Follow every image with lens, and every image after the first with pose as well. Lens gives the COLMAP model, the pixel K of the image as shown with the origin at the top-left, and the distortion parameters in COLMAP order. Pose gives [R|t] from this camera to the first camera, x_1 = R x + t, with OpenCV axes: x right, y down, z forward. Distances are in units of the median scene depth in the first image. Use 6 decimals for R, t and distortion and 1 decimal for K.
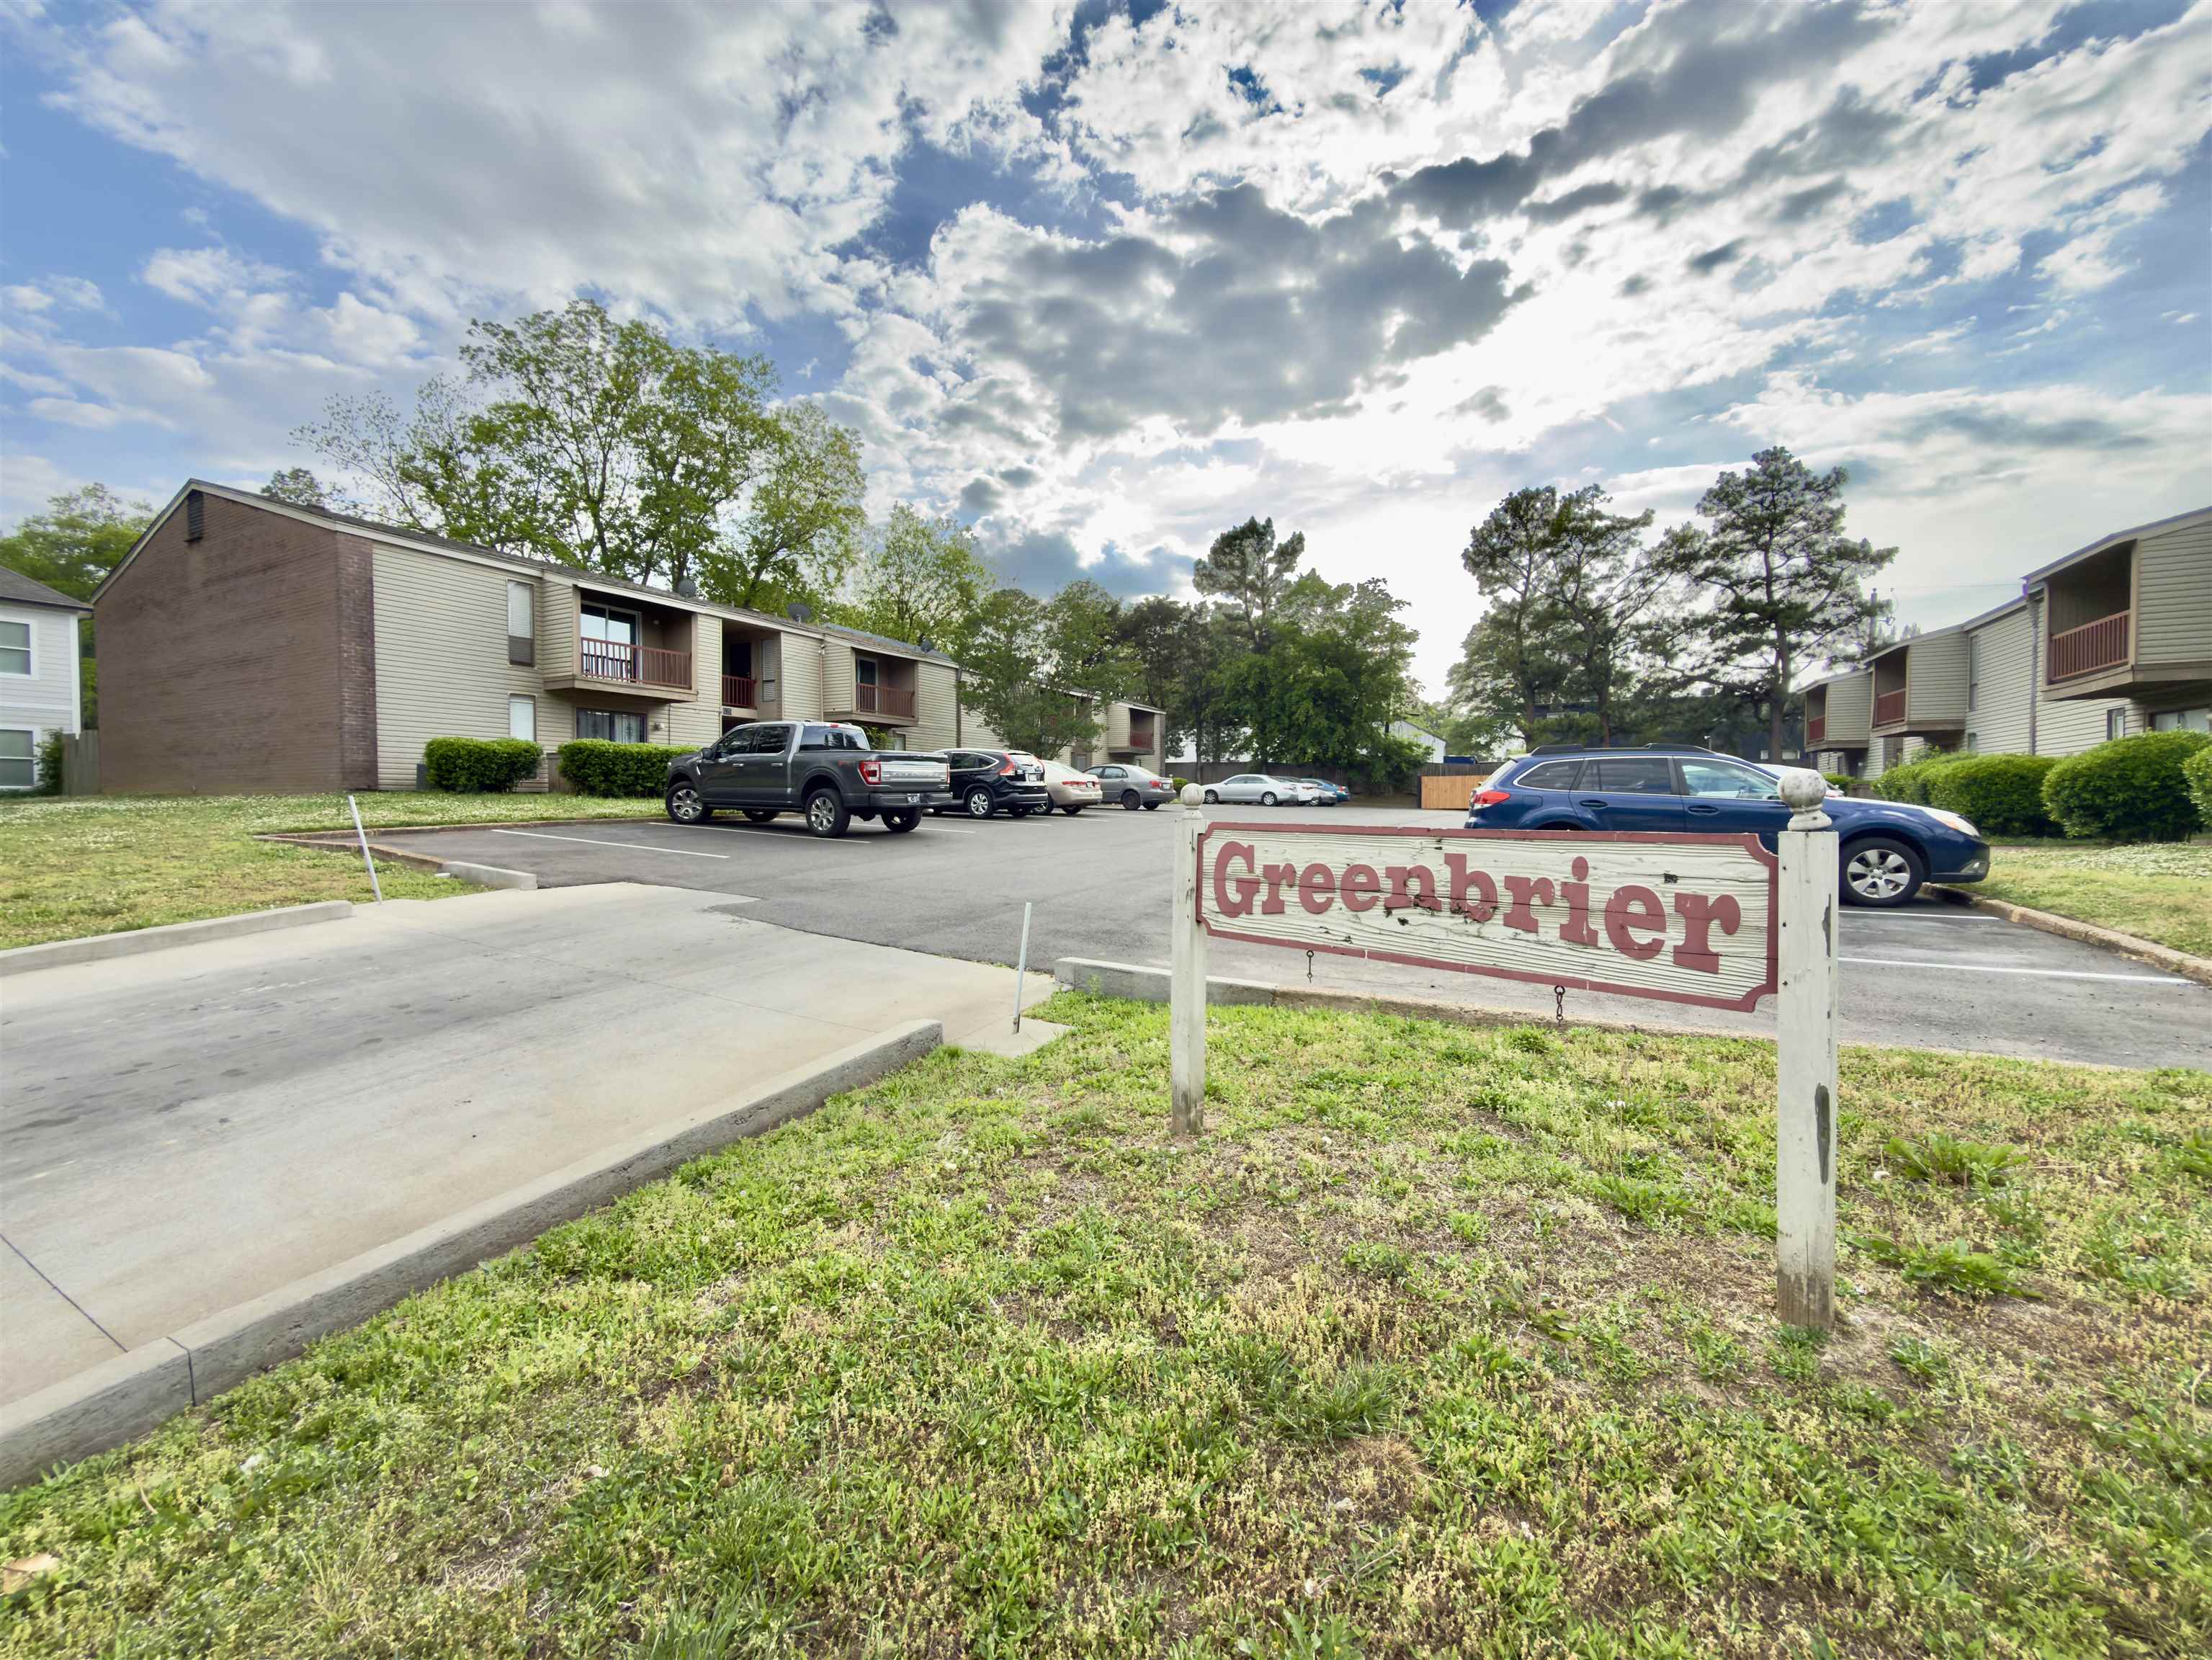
lens RADIAL K [[883.3, 0, 1116.7], [0, 883.3, 820.9], [0, 0, 1]] dist [-0.002629, 0.000554]
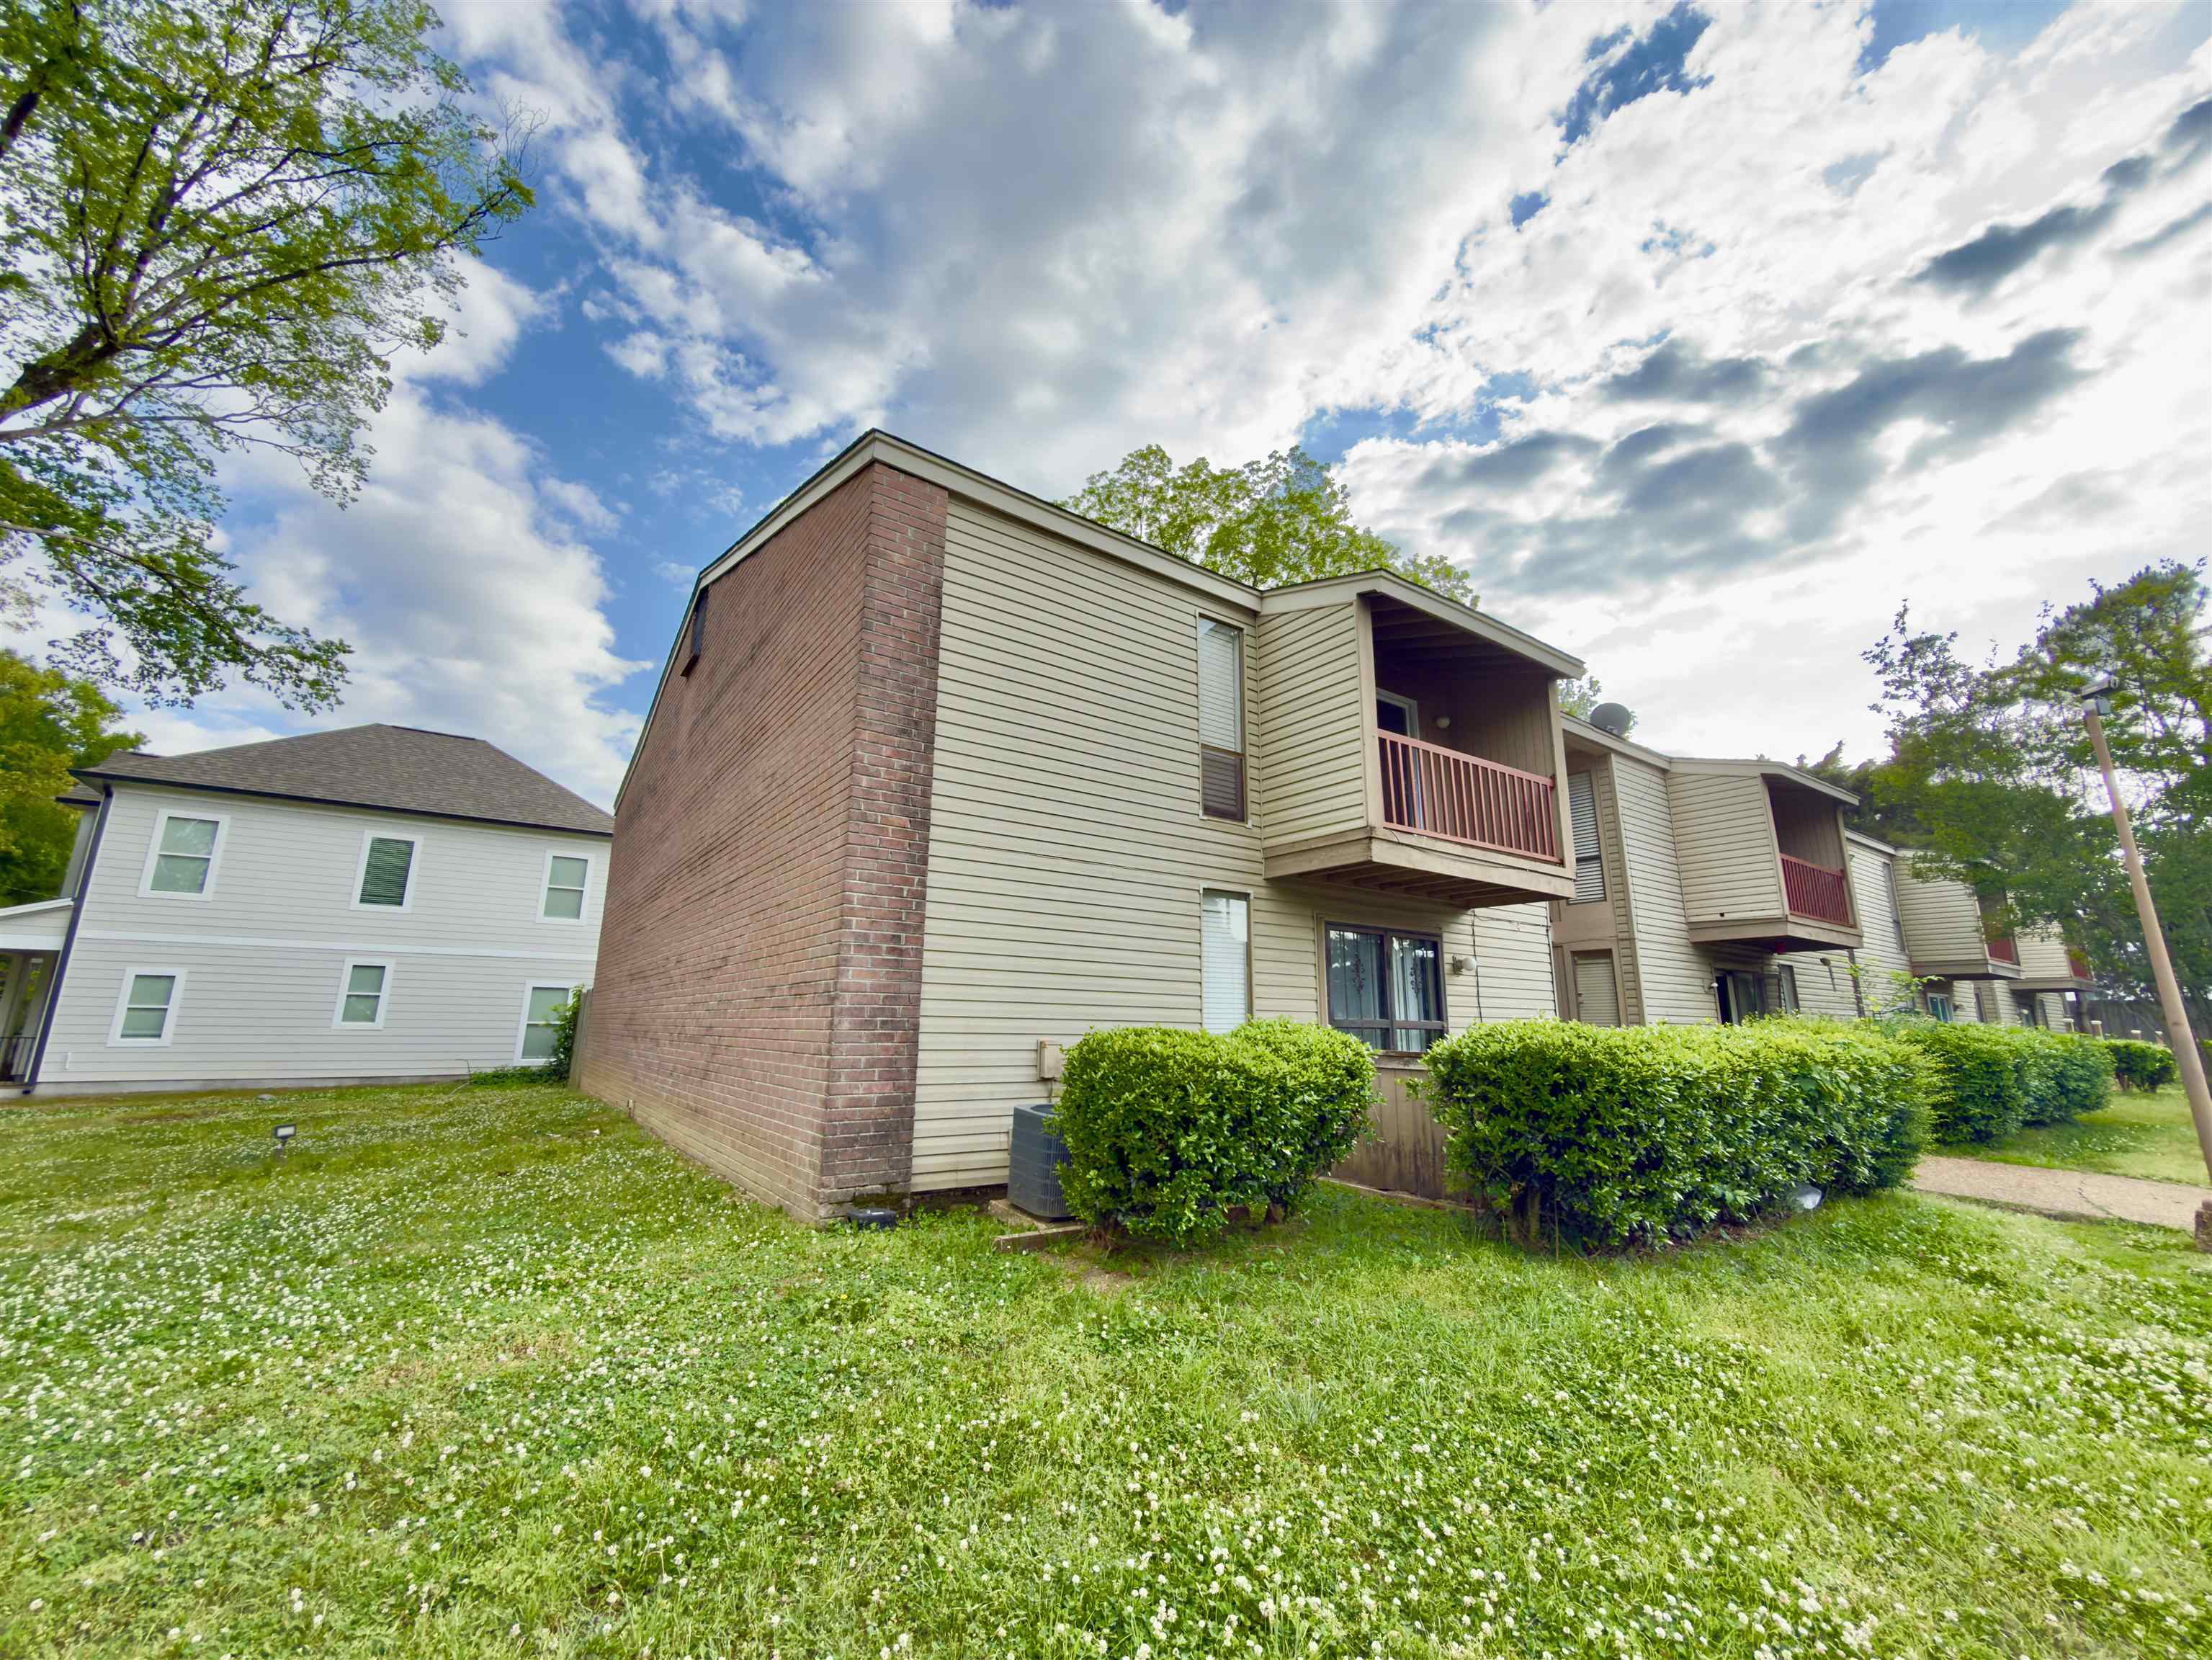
lens RADIAL K [[883.3, 0, 1096.3], [0, 883.3, 821.6], [0, 0, 1]] dist [-0.002629, 0.000554]
pose [[0.906311, -0.093302, -0.412184, -0.066639], [-0.015163, 0.967518, -0.252348, -0.009024], [0.422340, 0.234956, 0.875457, 0.075465]]
